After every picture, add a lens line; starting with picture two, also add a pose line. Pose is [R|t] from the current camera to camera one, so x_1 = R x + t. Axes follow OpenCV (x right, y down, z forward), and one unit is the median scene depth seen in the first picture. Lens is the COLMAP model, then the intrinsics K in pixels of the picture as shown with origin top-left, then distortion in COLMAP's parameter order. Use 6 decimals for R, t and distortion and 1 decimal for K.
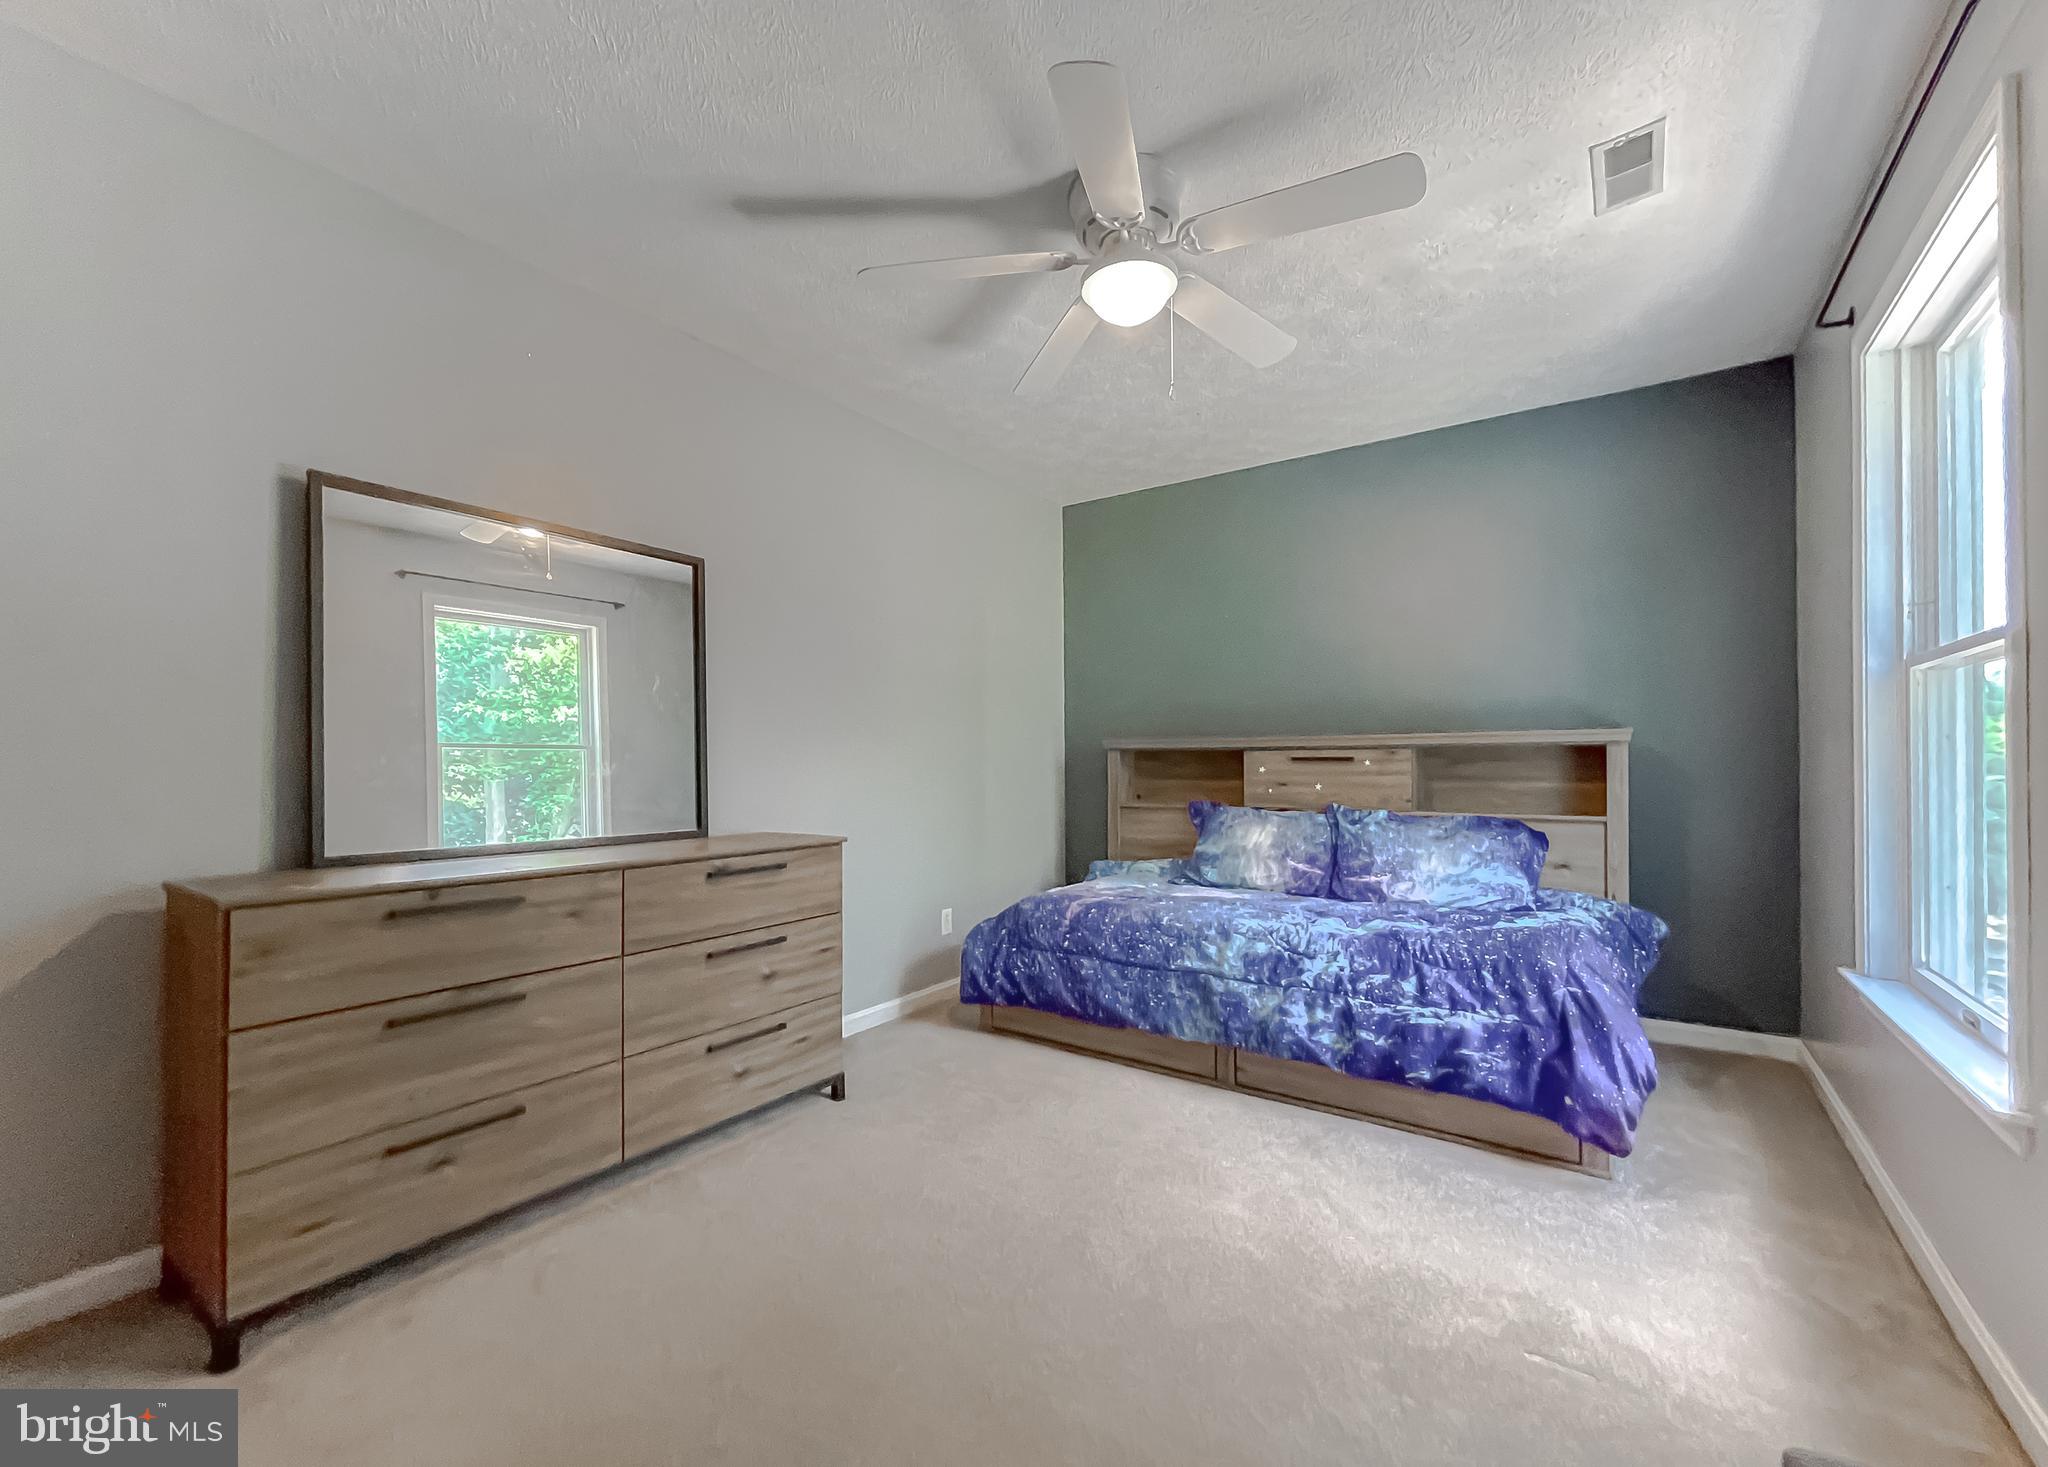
lens RADIAL K [[862.5, 0, 1030.2], [0, 862.5, 754.4], [0, 0, 1]] dist [-0.010149, 0.000601]
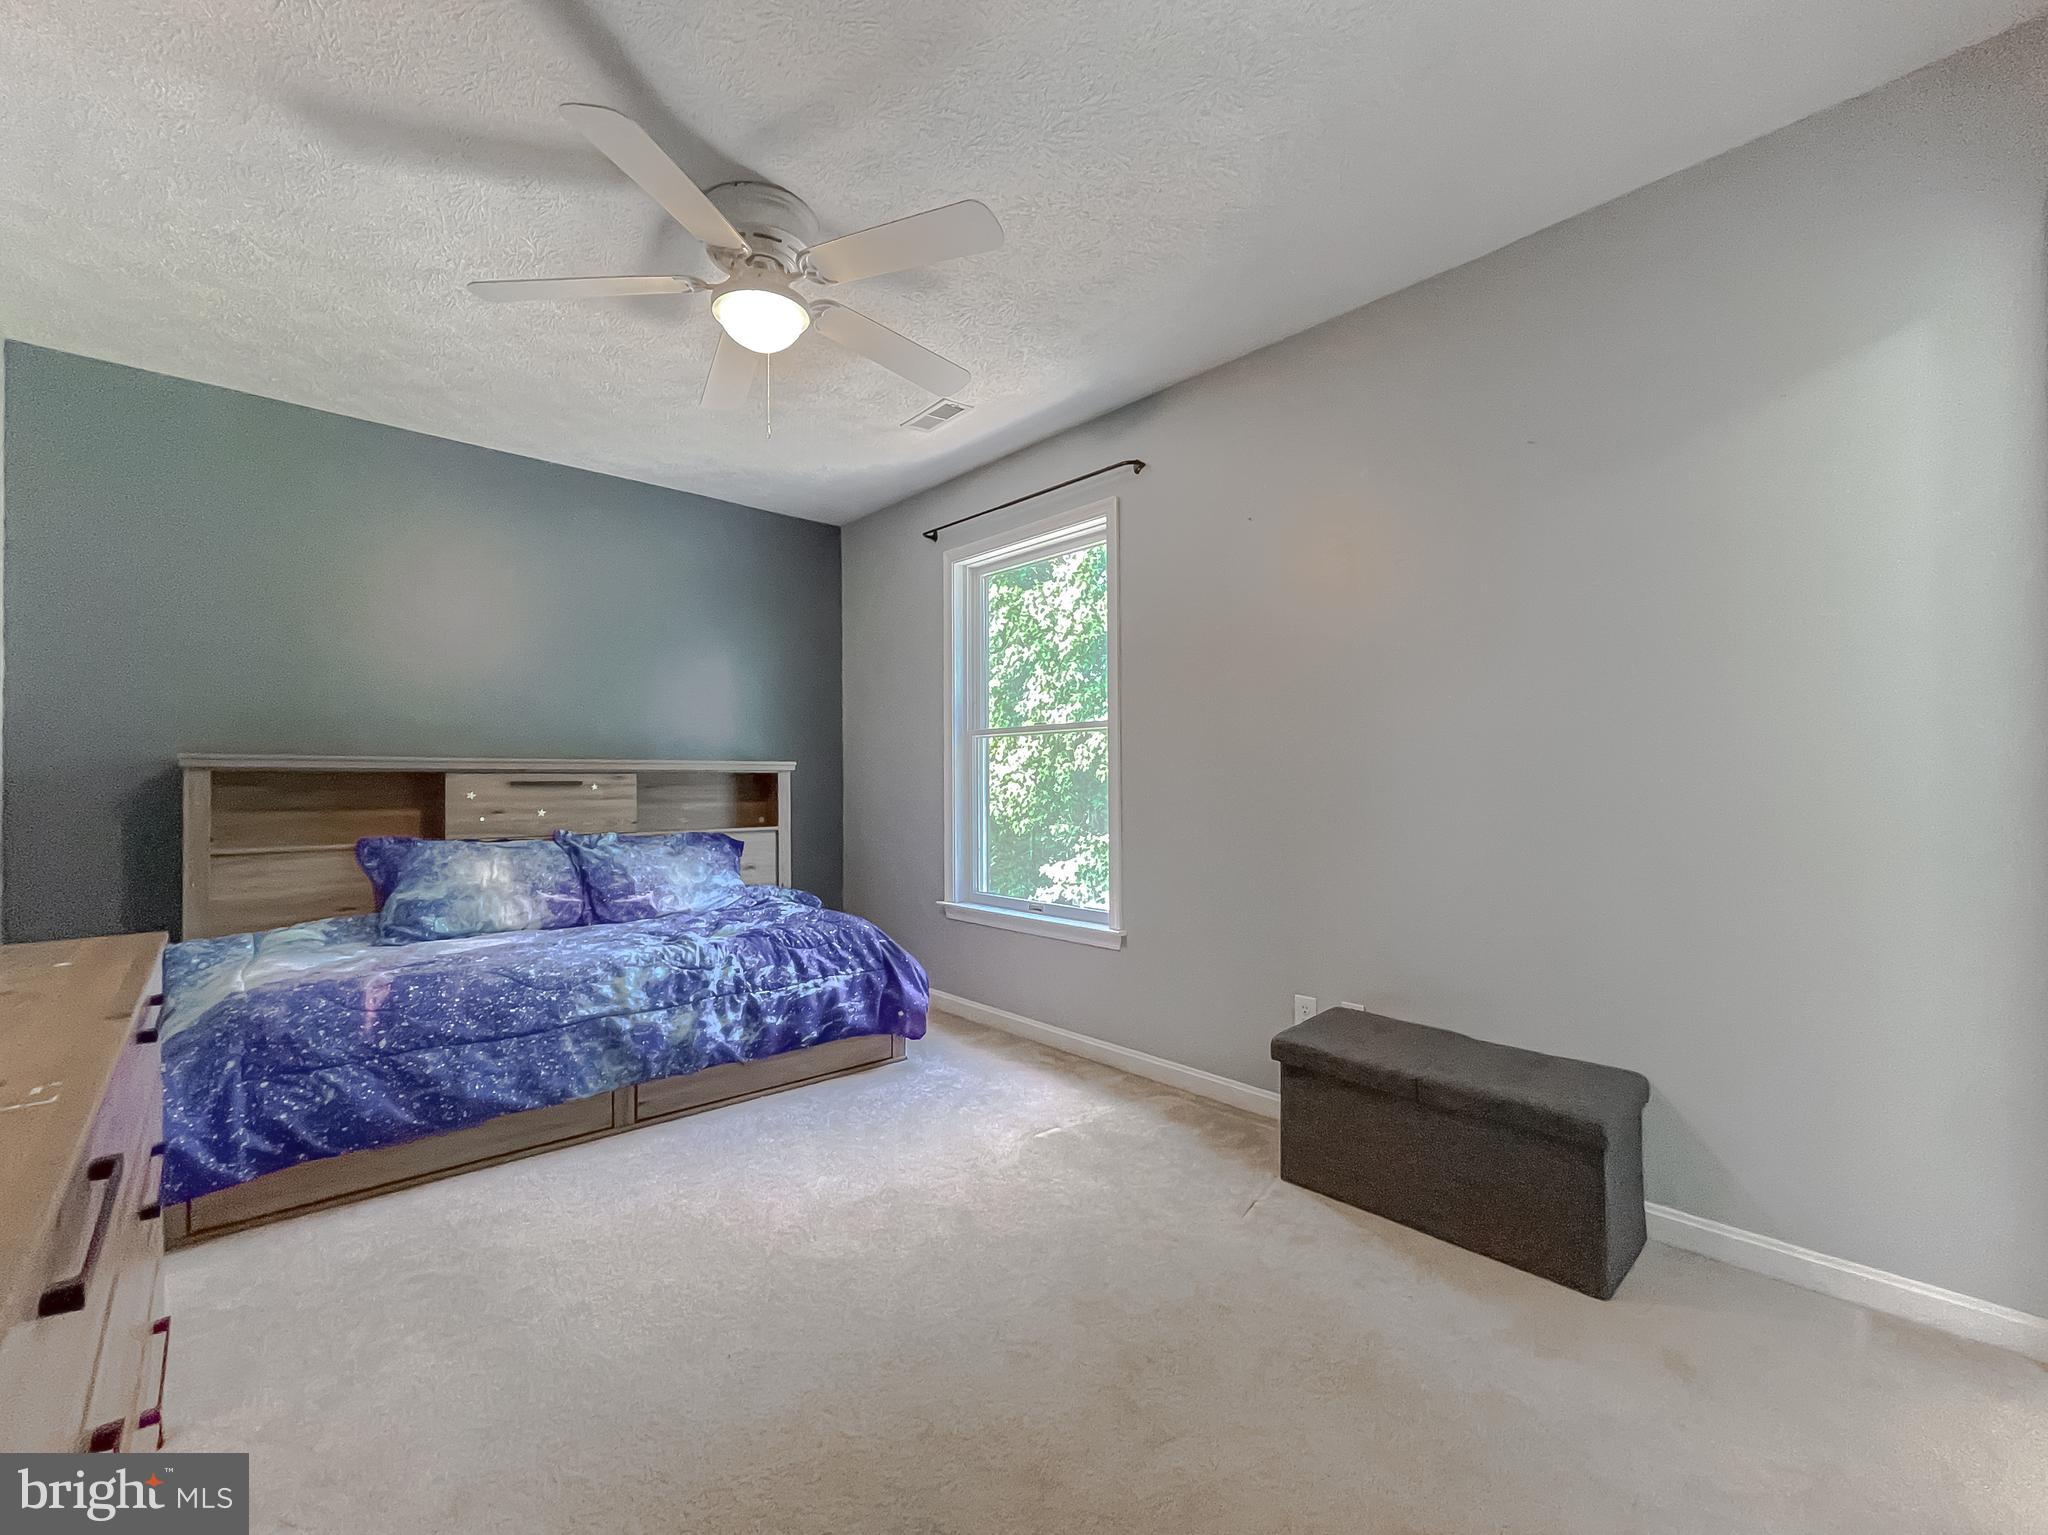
lens RADIAL K [[829.5, 0, 1031.5], [0, 829.5, 769.7], [0, 0, 1]] dist [0.000101, -0.000289]
pose [[0.212193, 0.016484, 0.977089, -0.545962], [-0.006303, 0.999860, -0.015499, 0.001089], [-0.977208, -0.002870, 0.212267, 0.350506]]
